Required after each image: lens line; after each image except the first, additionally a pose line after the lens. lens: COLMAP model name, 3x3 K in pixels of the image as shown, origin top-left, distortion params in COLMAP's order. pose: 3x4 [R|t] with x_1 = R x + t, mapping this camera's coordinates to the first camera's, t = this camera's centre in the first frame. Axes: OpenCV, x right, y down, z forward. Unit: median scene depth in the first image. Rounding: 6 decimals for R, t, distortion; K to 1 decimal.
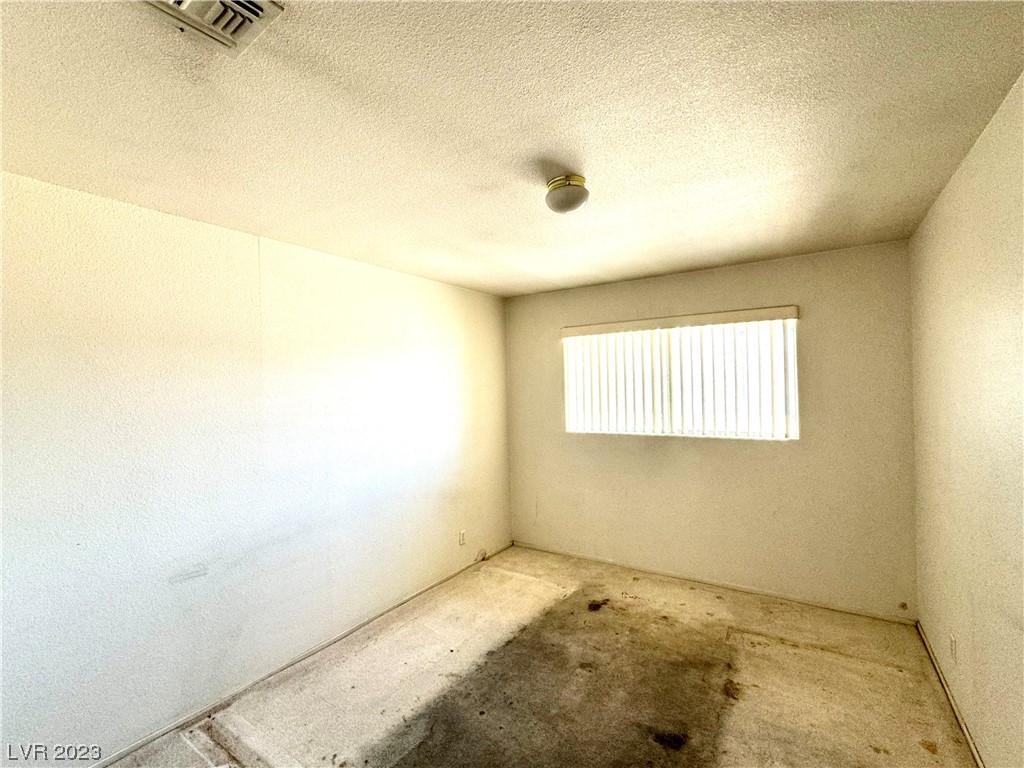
lens RADIAL K [[453.9, 0, 512.0], [0, 453.9, 384.0], [0, 0, 1]] dist [0.000208, 0.000038]
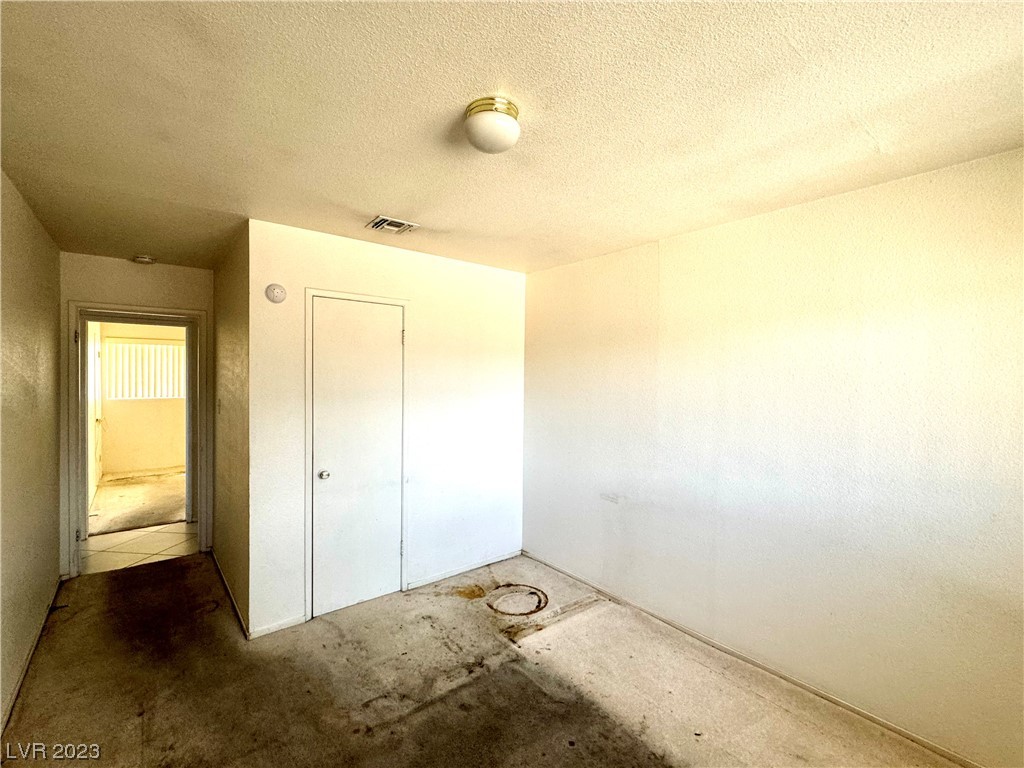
lens RADIAL K [[453.9, 0, 512.0], [0, 453.9, 384.0], [0, 0, 1]] dist [0.000208, 0.000038]
pose [[-0.297487, 0.035448, -0.954068, 0.761845], [-0.001429, 0.999293, 0.037574, -0.001850], [0.954725, 0.012541, -0.297226, 1.115389]]
